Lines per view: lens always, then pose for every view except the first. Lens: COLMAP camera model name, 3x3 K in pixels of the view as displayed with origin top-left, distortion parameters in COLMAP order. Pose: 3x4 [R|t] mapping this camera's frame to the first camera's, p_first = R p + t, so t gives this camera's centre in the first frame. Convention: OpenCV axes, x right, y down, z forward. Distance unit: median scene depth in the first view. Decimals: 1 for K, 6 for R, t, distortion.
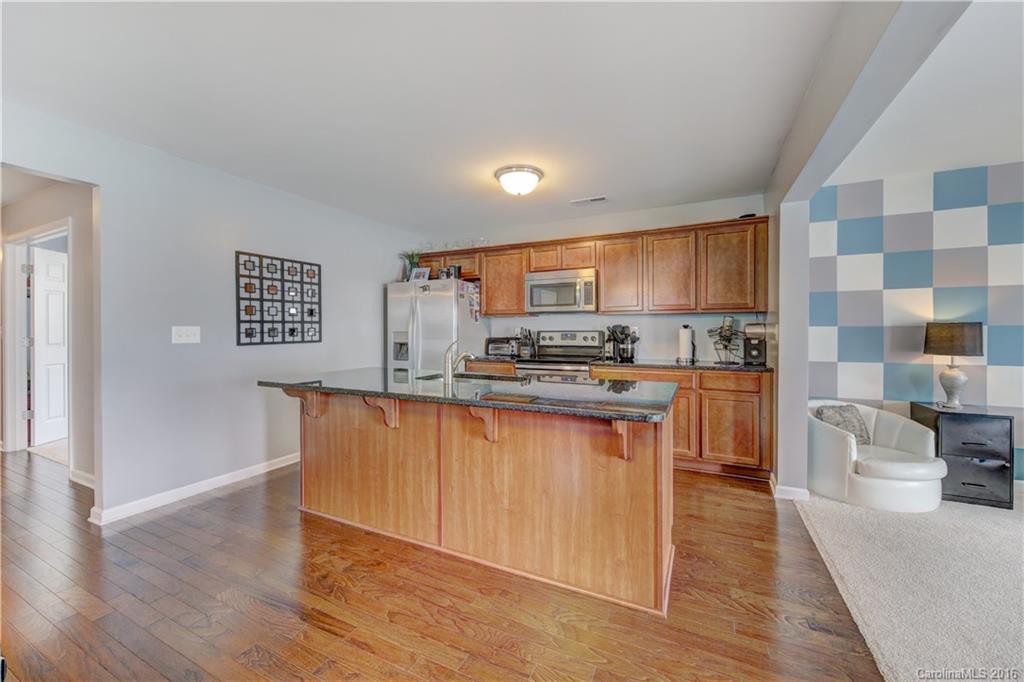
lens RADIAL K [[390.2, 0, 519.9], [0, 390.2, 333.2], [0, 0, 1]] dist [0.000970, -0.000031]
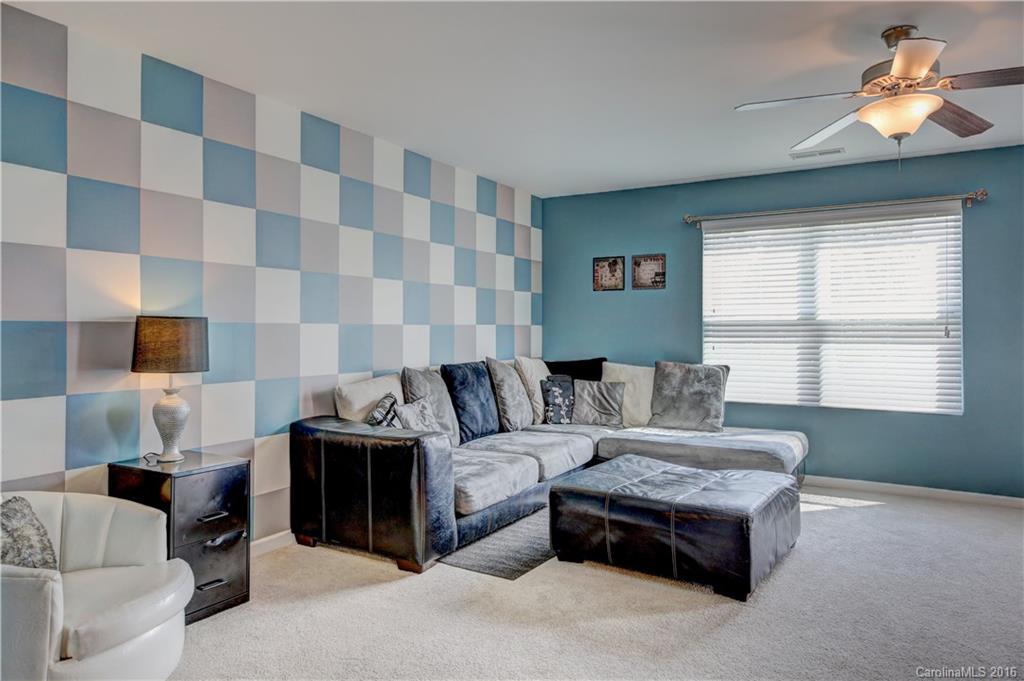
lens RADIAL K [[664.8, 0, 516.4], [0, 664.8, 323.4], [0, 0, 1]] dist [0.006615, 0.001399]
pose [[0.078189, 0.013081, 0.996853, 0.116498], [0.004556, 0.999899, -0.013478, -0.001142], [-0.996928, 0.005596, 0.078121, 0.324716]]
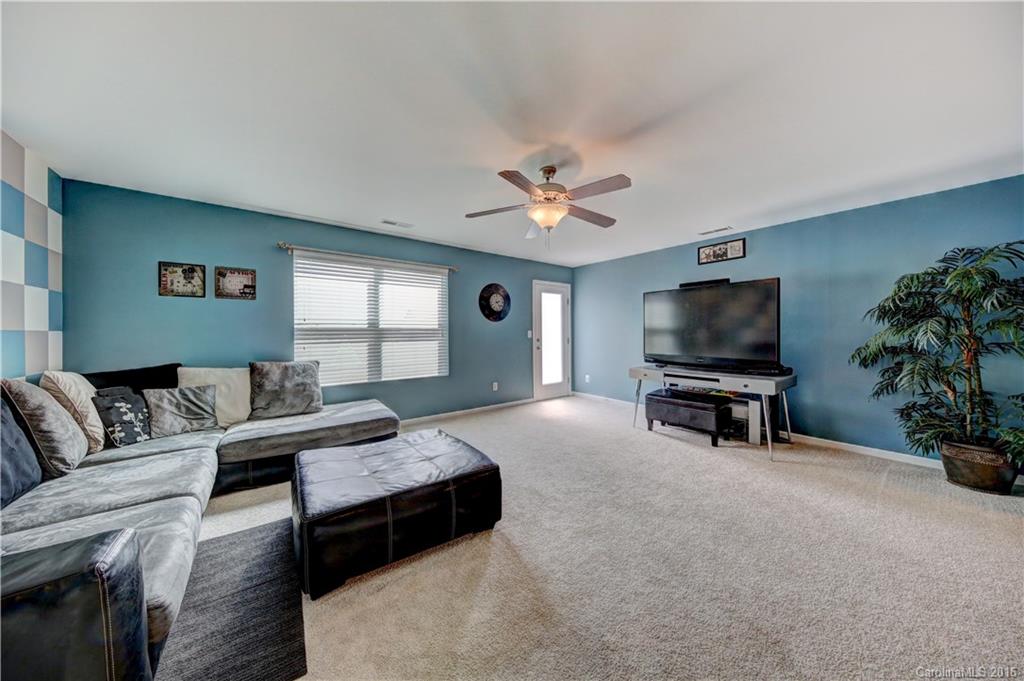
lens RADIAL K [[323.9, 0, 515.3], [0, 323.9, 332.6], [0, 0, 1]] dist [-0.011037, -0.000127]
pose [[-0.902028, 0.009718, 0.431569, 0.695712], [0.012302, 0.999919, 0.003197, -0.005786], [-0.431503, 0.008193, -0.902074, 0.598656]]
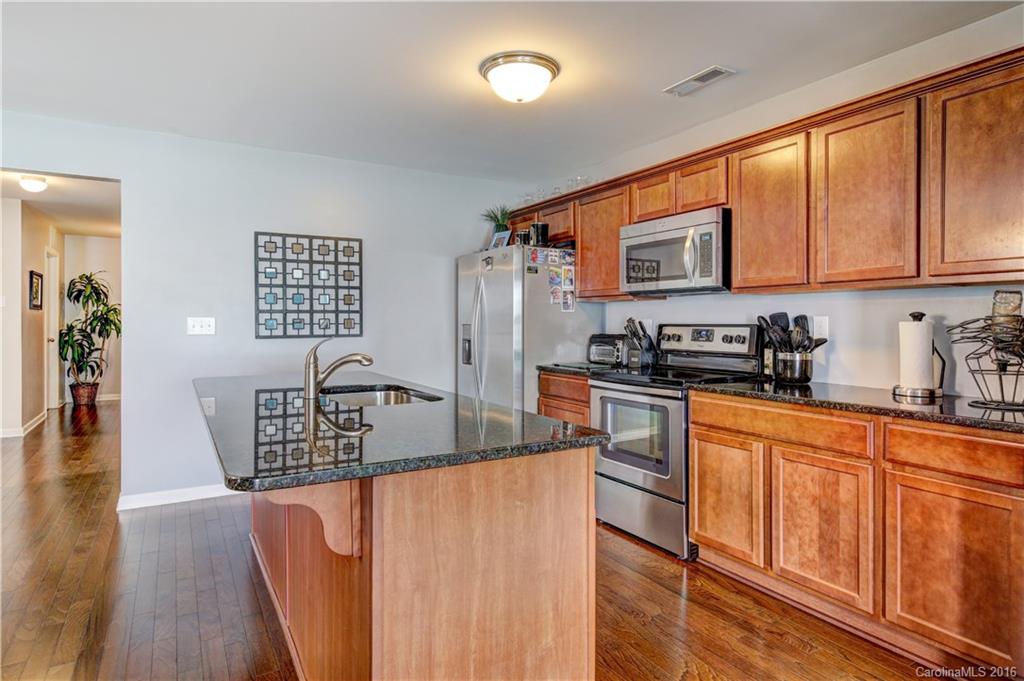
lens RADIAL K [[585.4, 0, 516.0], [0, 585.4, 325.2], [0, 0, 1]] dist [0.003296, -0.000605]
pose [[0.824640, 0.007067, -0.565614, 0.450431], [-0.009068, 0.999959, -0.000727, -0.002602], [0.565585, 0.005728, 0.824670, 0.207453]]
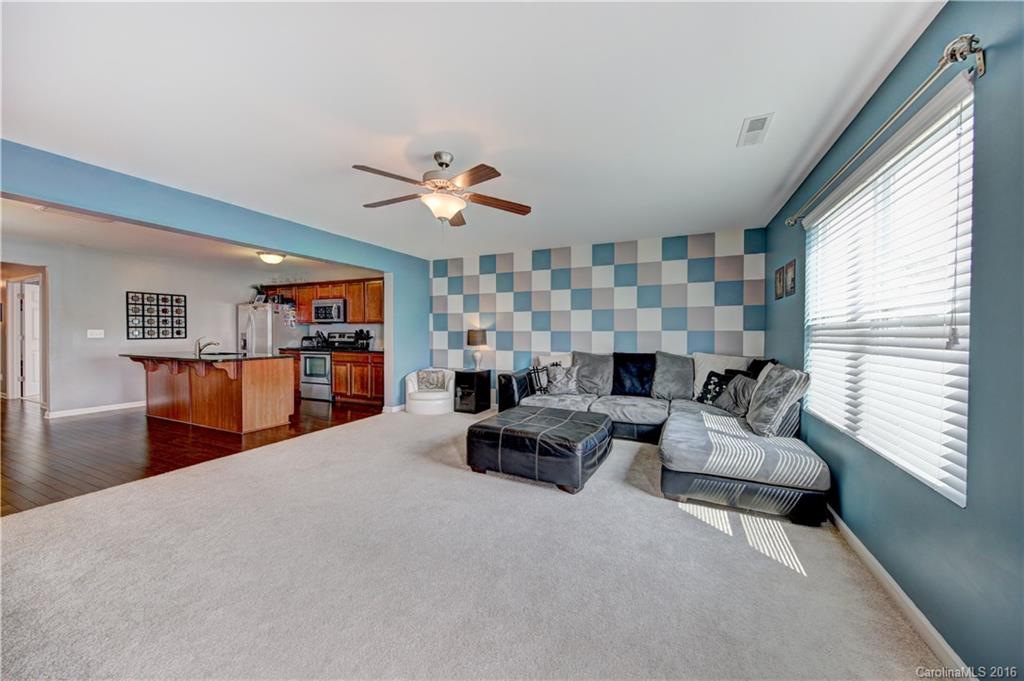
lens RADIAL K [[370.0, 0, 532.2], [0, 370.0, 336.8], [0, 0, 1]] dist [-0.008274, -0.000108]
pose [[0.999239, 0.005213, 0.038659, 1.092151], [-0.005362, 0.999979, 0.003751, 0.000818], [-0.038639, -0.003955, 0.999245, -0.810686]]
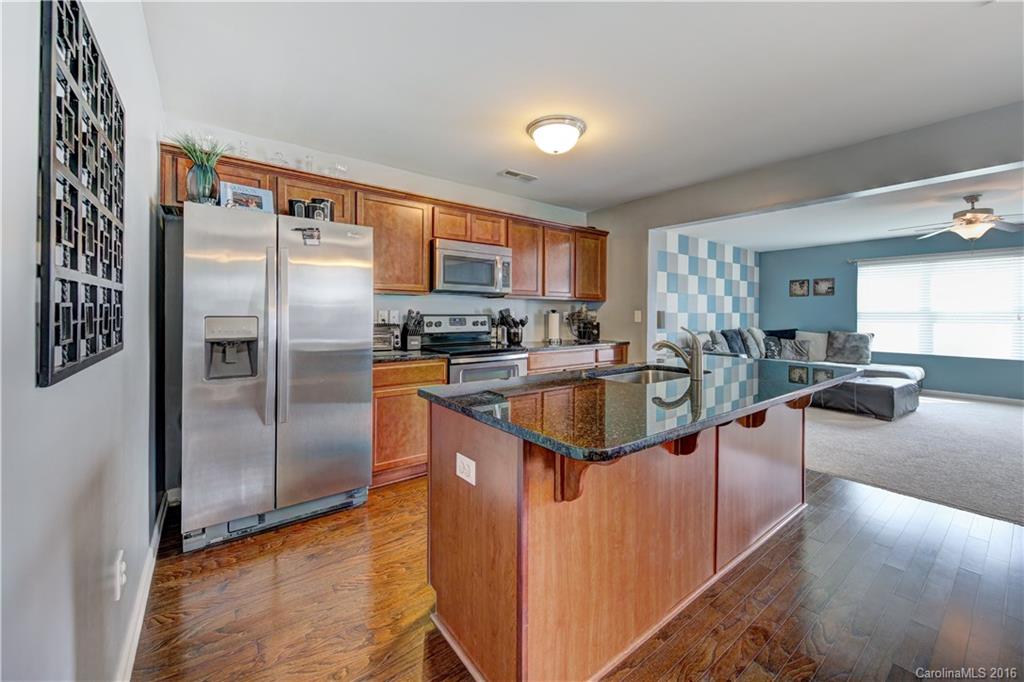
lens RADIAL K [[394.8, 0, 520.1], [0, 394.8, 314.8], [0, 0, 1]] dist [0.000793, -0.000087]
pose [[0.451018, 0.001952, 0.892513, -0.693669], [-0.000021, 0.999998, -0.002176, -0.004806], [-0.892515, 0.000963, 0.451017, 0.595774]]
